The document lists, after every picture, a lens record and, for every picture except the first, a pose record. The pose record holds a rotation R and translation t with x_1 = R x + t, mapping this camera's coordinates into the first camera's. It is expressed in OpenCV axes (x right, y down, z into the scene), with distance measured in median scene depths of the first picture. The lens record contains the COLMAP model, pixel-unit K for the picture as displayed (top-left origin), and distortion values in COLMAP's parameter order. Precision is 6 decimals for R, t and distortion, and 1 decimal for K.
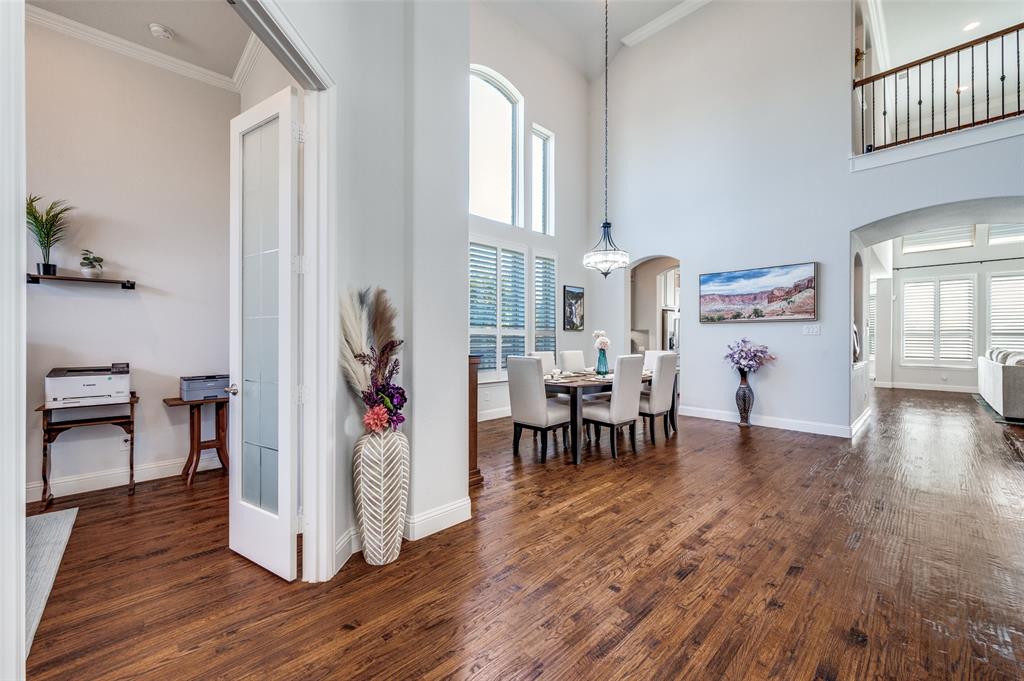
lens RADIAL K [[411.3, 0, 512.0], [0, 411.3, 340.5], [0, 0, 1]] dist [-0.003031, -0.000592]
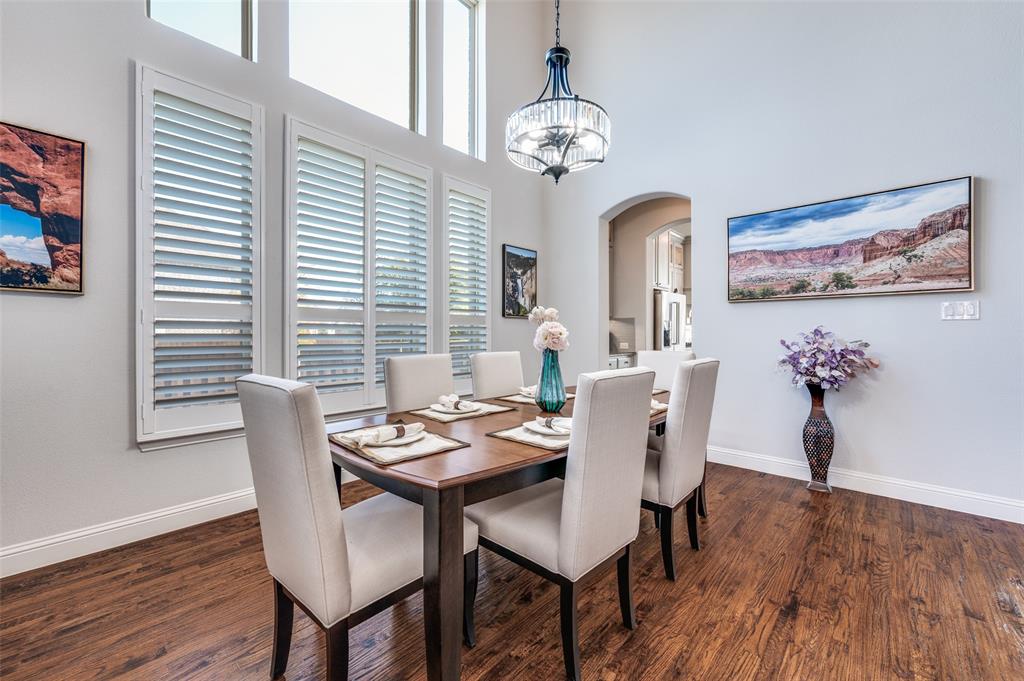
lens RADIAL K [[411.3, 0, 512.0], [0, 411.3, 340.5], [0, 0, 1]] dist [-0.003031, -0.000592]
pose [[0.998217, -0.002261, 0.059653, 0.132562], [0.001639, 0.999944, 0.010471, 0.005562], [-0.059673, -0.010354, 0.998164, 0.491145]]
